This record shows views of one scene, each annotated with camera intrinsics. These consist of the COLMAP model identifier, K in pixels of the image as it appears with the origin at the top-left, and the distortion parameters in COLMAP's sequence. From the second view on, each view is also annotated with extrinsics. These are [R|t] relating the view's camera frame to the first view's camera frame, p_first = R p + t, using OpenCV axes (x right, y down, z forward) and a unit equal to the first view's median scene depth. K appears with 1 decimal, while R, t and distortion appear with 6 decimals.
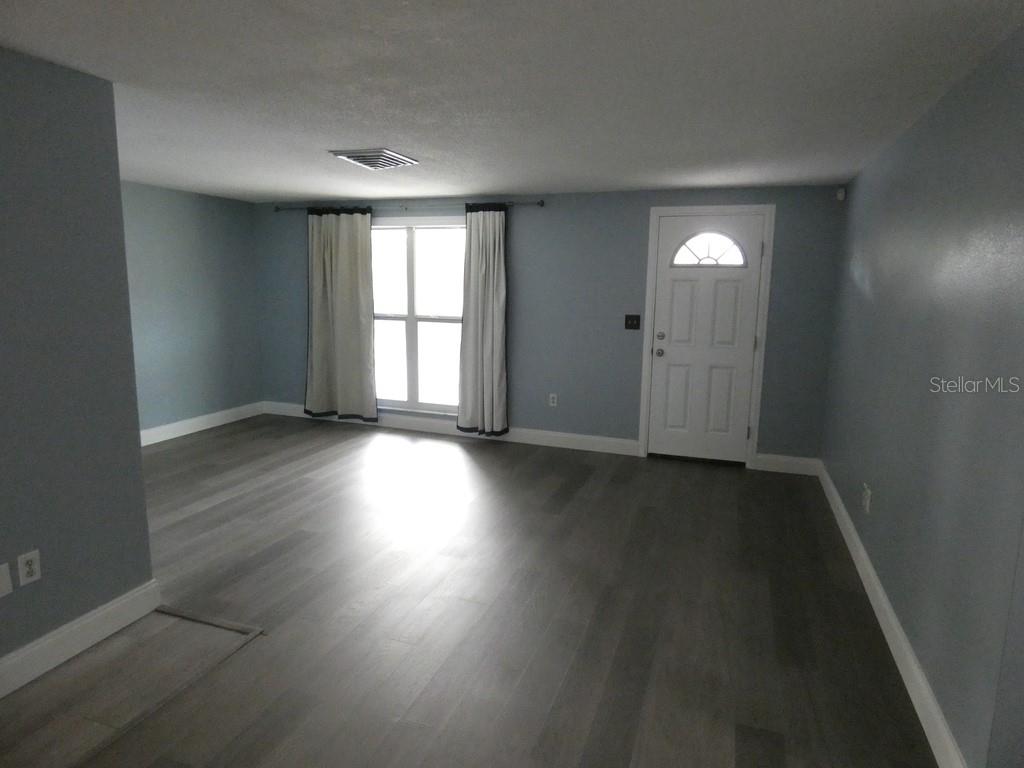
lens RADIAL K [[617.0, 0, 504.8], [0, 617.0, 388.8], [0, 0, 1]] dist [0.006119, 0.000451]
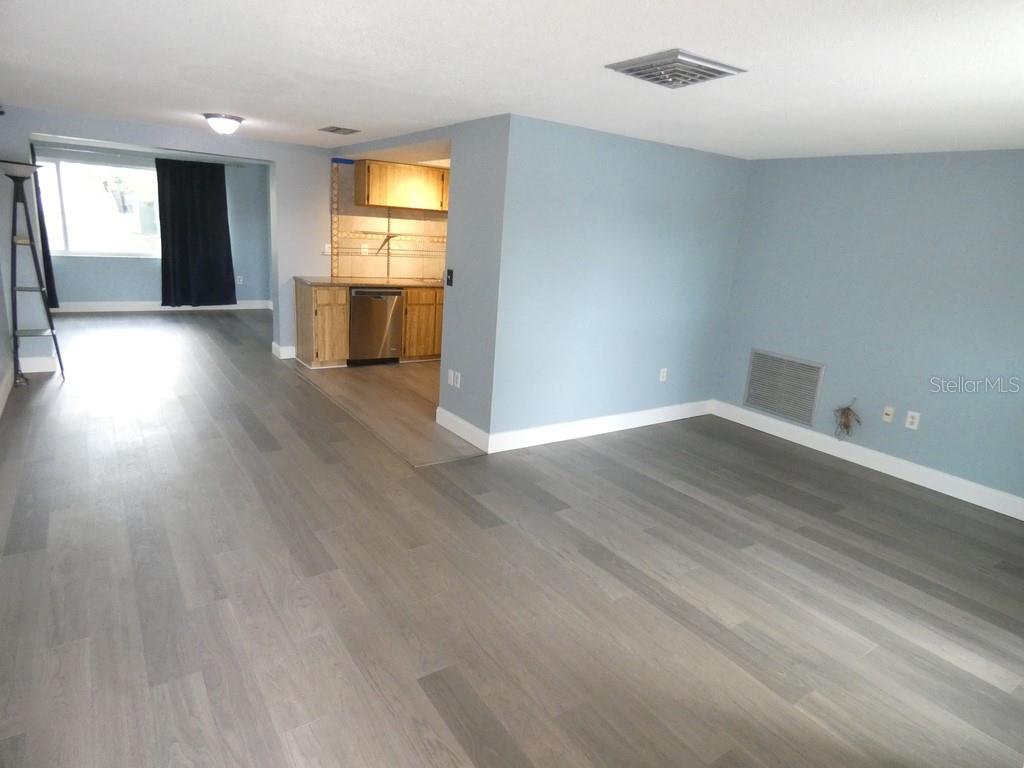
lens RADIAL K [[617.0, 0, 513.3], [0, 617.0, 386.8], [0, 0, 1]] dist [0.006119, 0.000451]
pose [[-0.588327, 0.151166, -0.794368, 0.312333], [-0.209352, 0.920402, 0.330201, -0.167742], [0.781053, 0.360568, -0.509850, 0.925846]]
